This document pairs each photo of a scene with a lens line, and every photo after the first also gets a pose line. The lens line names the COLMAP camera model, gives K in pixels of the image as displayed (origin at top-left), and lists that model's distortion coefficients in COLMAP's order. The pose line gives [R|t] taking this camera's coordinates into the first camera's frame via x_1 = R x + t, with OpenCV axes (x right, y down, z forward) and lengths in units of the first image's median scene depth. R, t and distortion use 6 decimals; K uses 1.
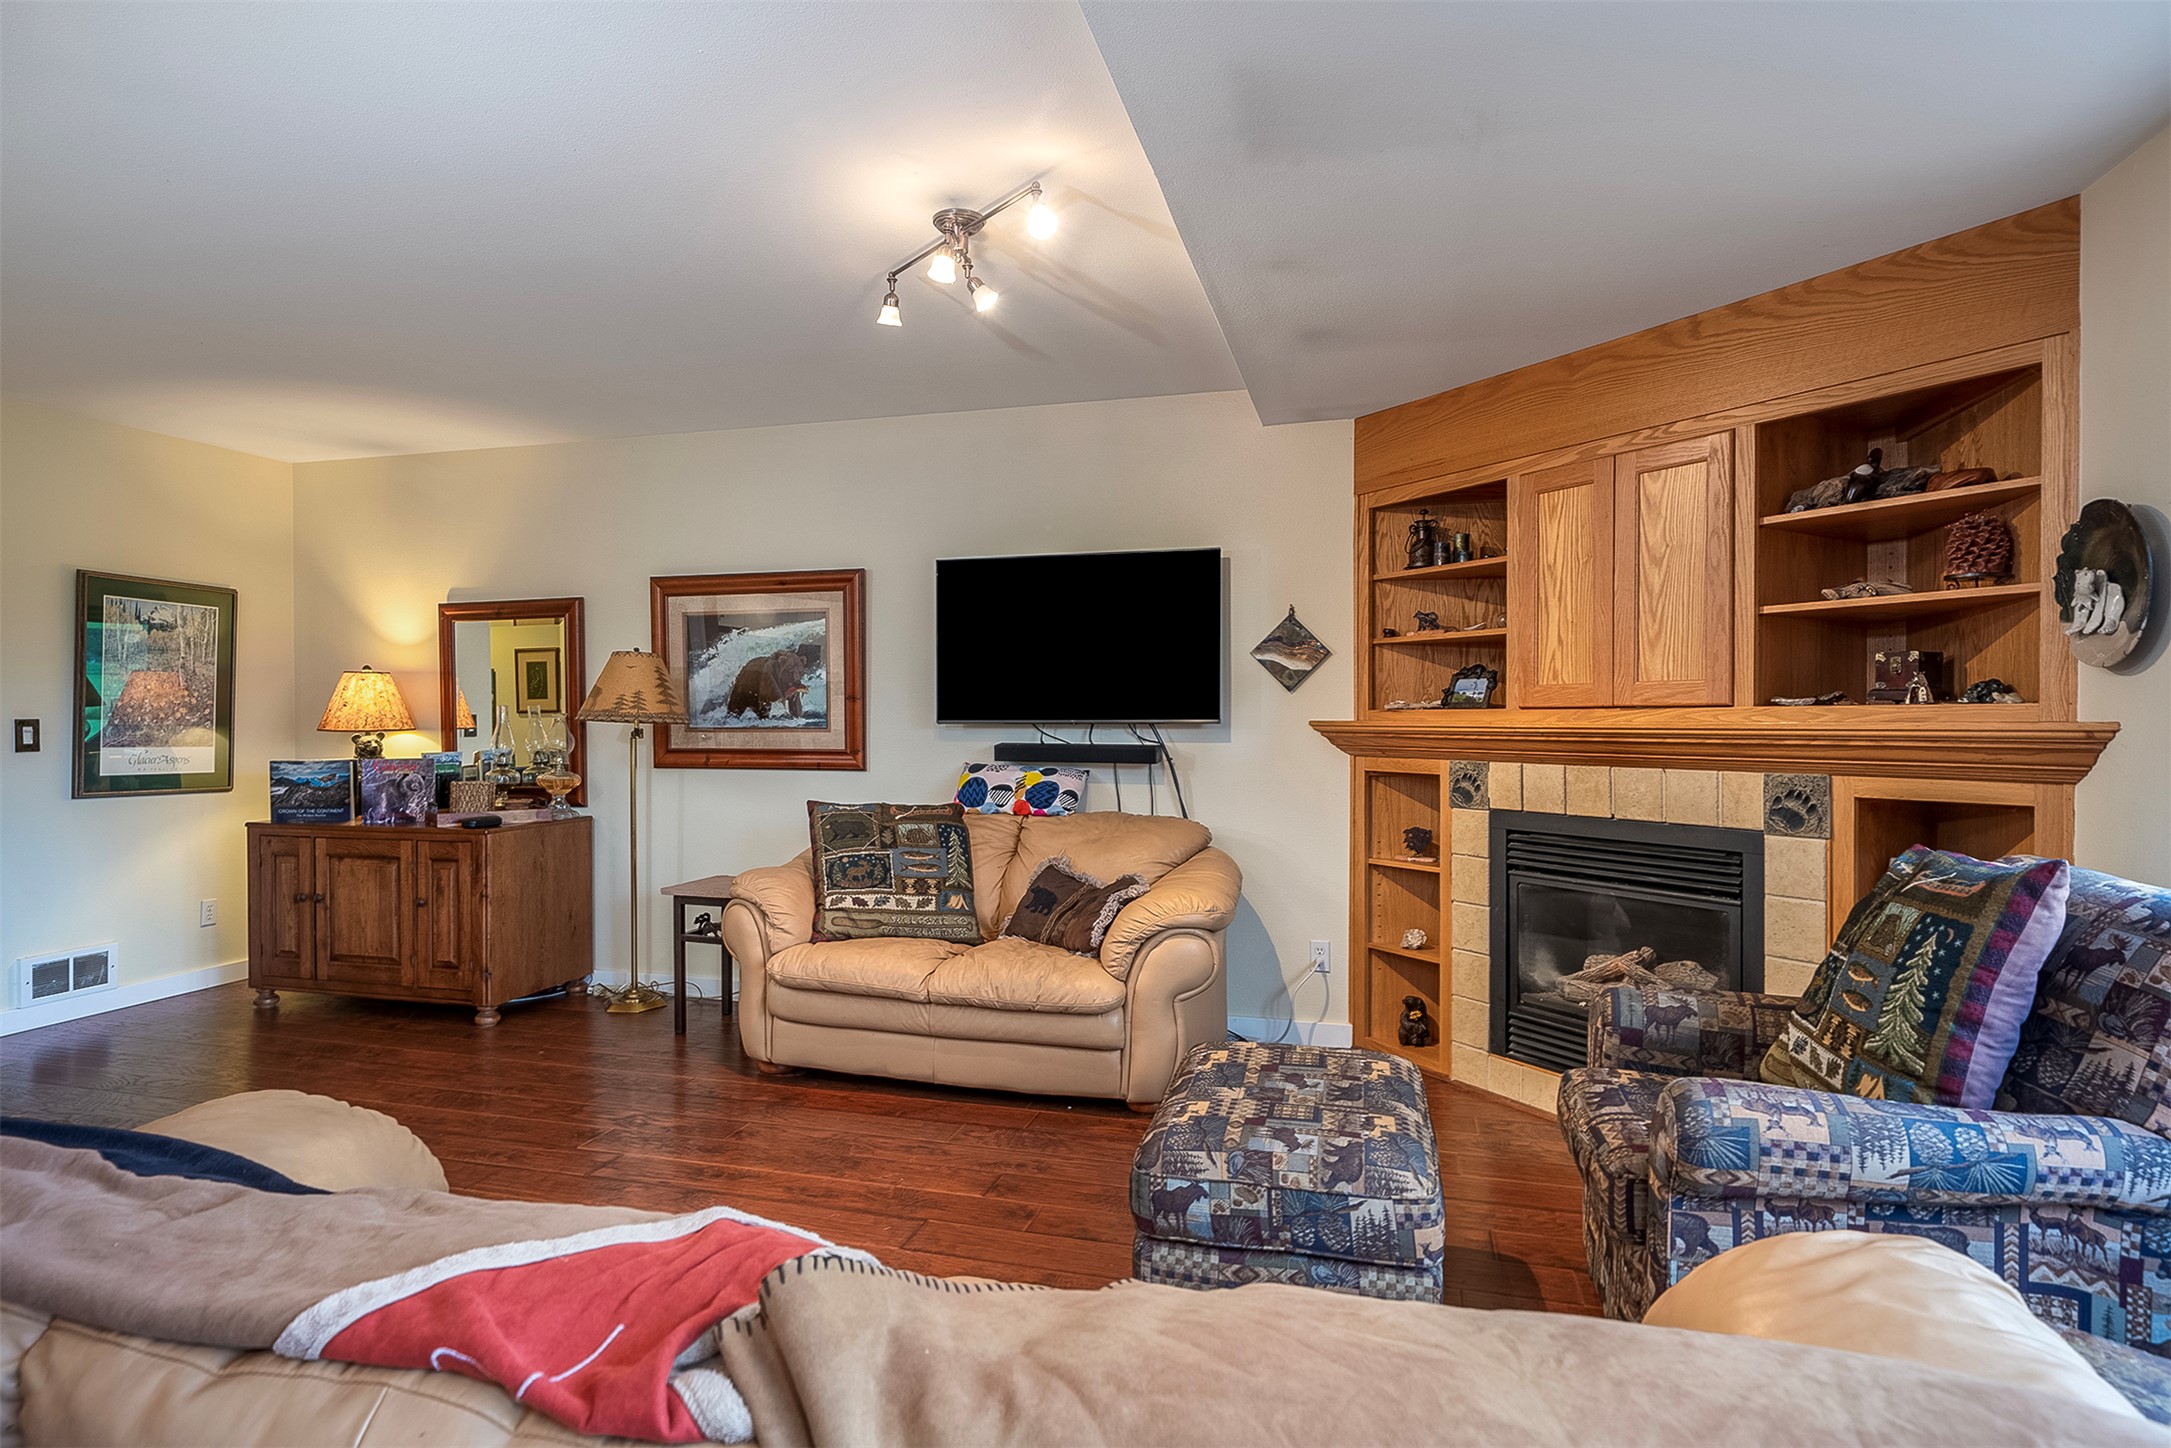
lens RADIAL K [[1173.4, 0, 1045.6], [0, 1173.4, 730.0], [0, 0, 1]] dist [0.001973, 0.000919]
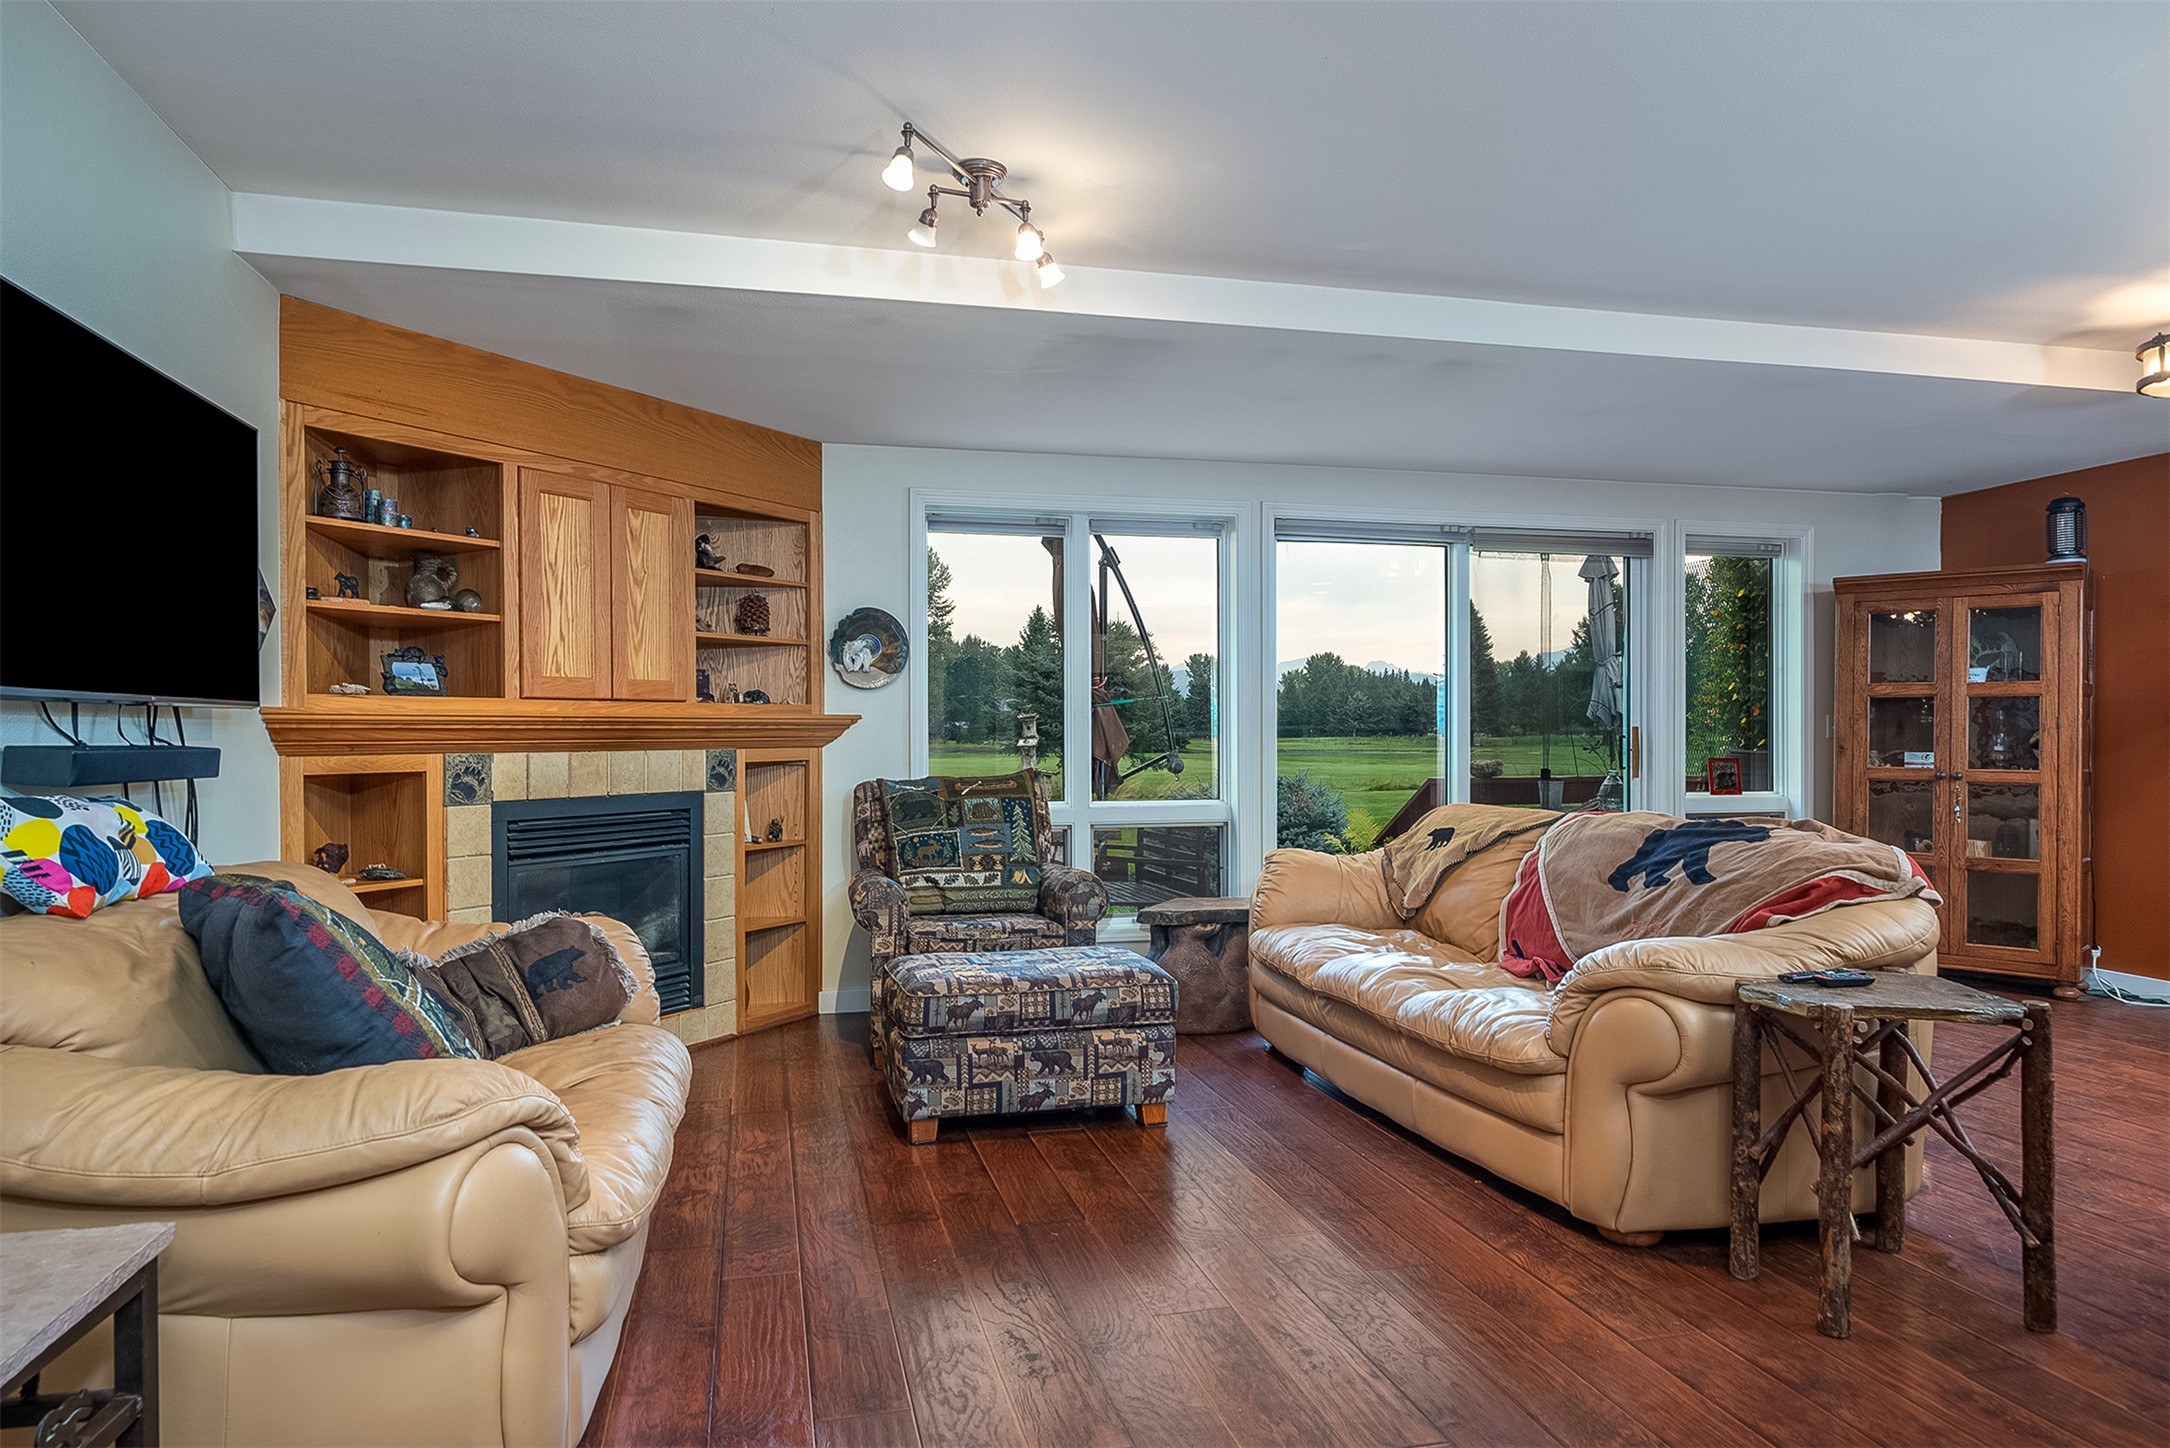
lens RADIAL K [[1341.6, 0, 1054.6], [0, 1341.6, 742.9], [0, 0, 1]] dist [0.006593, 0.000492]
pose [[-0.494410, -0.003698, 0.869221, -0.734760], [0.013213, 0.999843, 0.011770, 0.011006], [-0.869128, 0.017304, -0.494284, 1.049148]]
